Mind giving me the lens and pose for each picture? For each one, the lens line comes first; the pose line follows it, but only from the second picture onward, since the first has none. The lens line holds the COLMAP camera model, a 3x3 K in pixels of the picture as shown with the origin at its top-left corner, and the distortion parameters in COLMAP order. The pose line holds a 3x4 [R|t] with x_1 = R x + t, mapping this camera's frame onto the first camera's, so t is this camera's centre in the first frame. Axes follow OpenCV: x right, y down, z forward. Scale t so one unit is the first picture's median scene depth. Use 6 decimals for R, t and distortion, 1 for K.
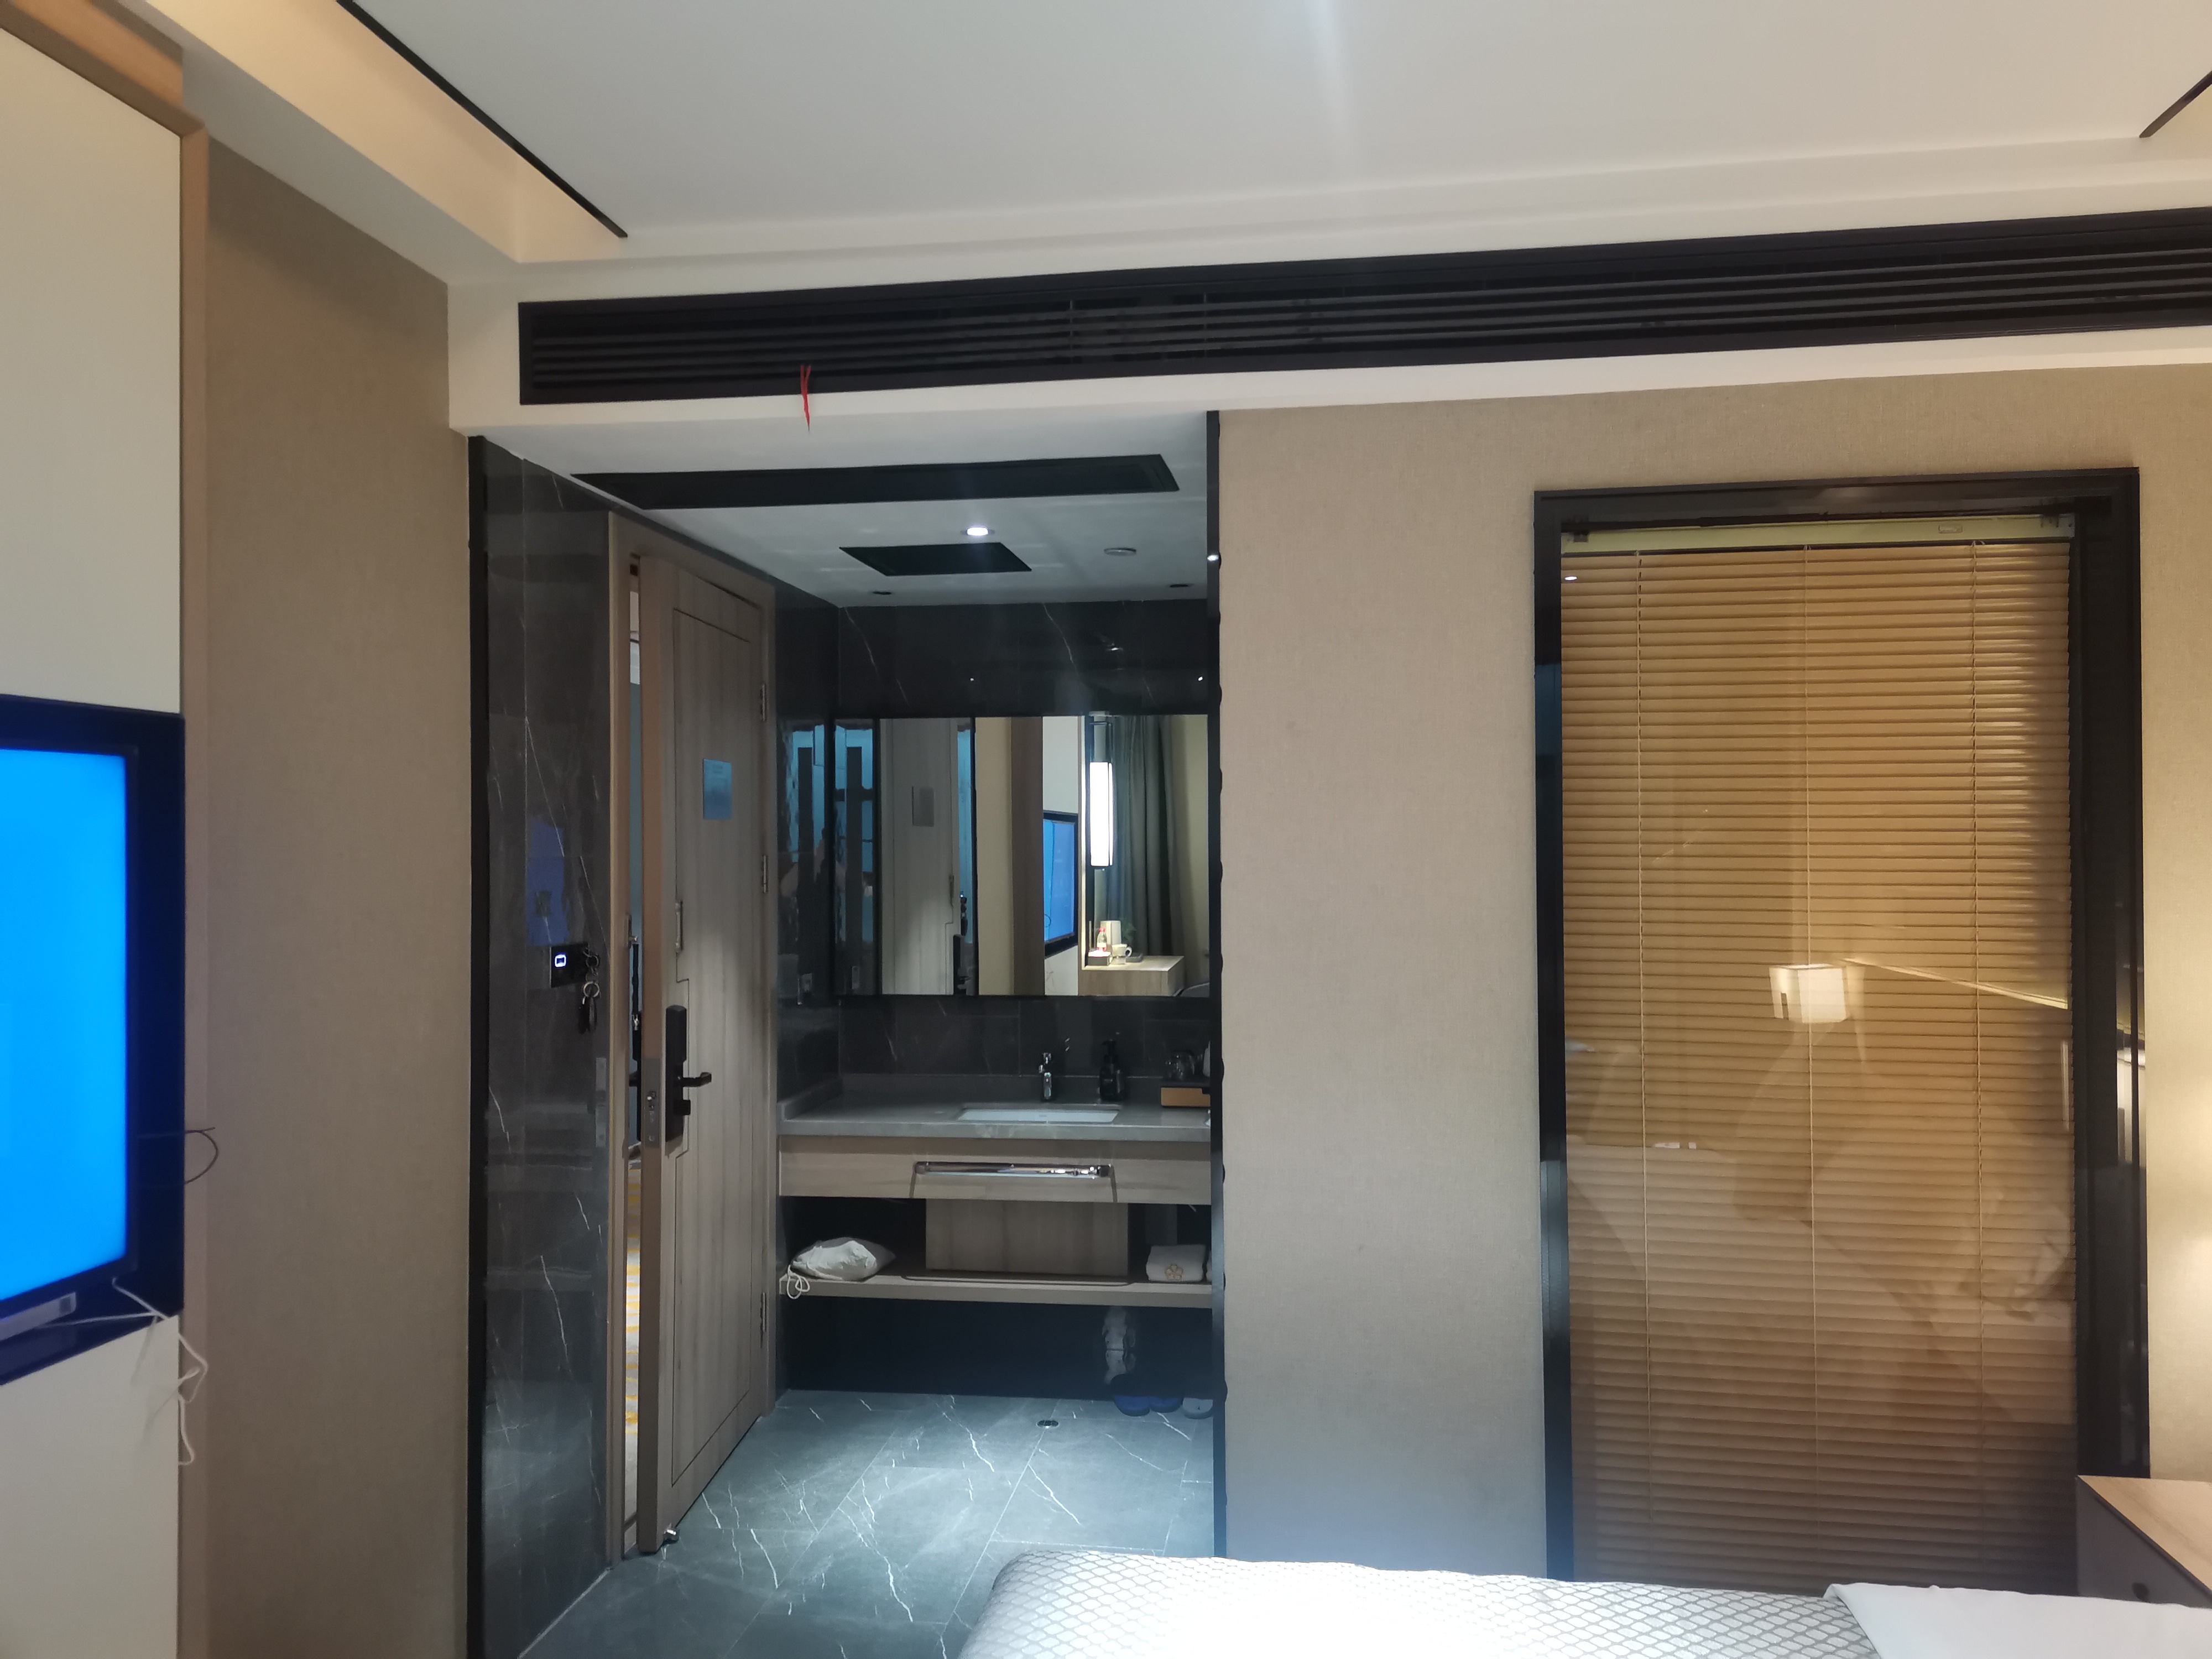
lens RADIAL K [[1620.7, 0, 1095.2], [0, 1620.7, 828.1], [0, 0, 1]] dist [0.064793, -0.042243]
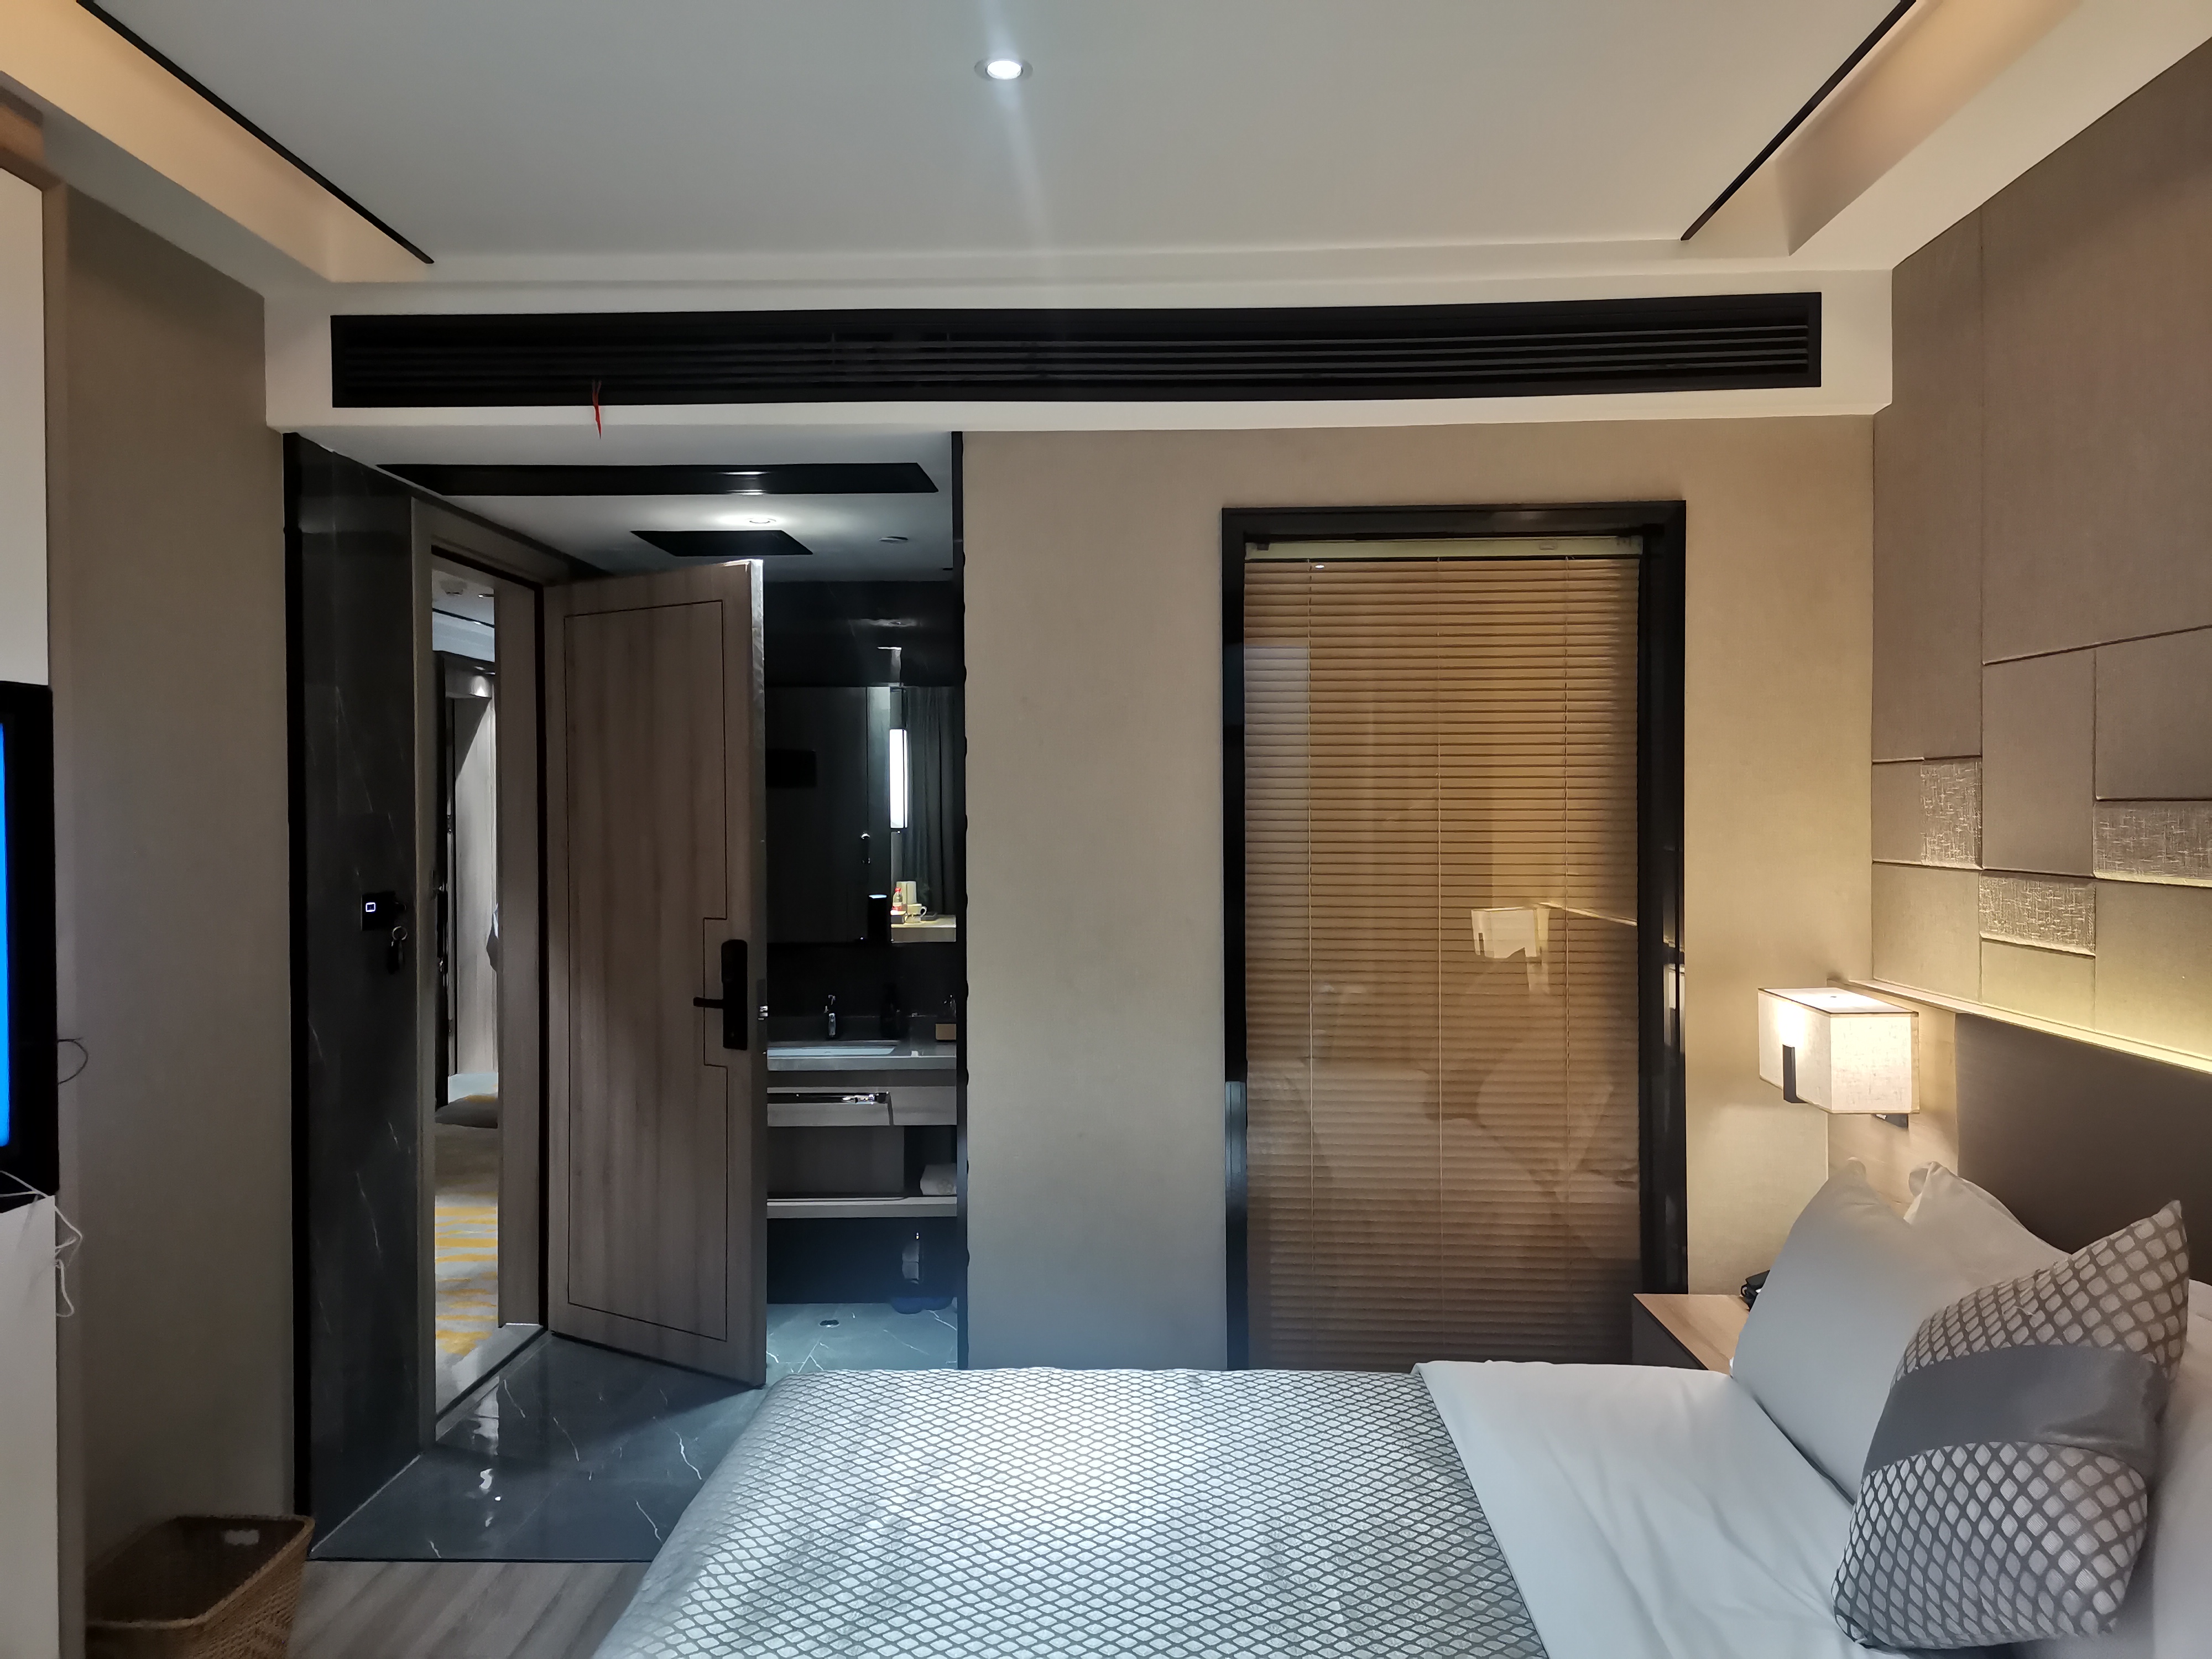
lens RADIAL K [[1620.7, 0, 1099.8], [0, 1620.7, 829.3], [0, 0, 1]] dist [0.064793, -0.042243]
pose [[0.992725, -0.002607, 0.120372, 0.032491], [-0.000049, 0.999757, 0.022055, 0.005108], [-0.120400, -0.021900, 0.992484, -0.183655]]
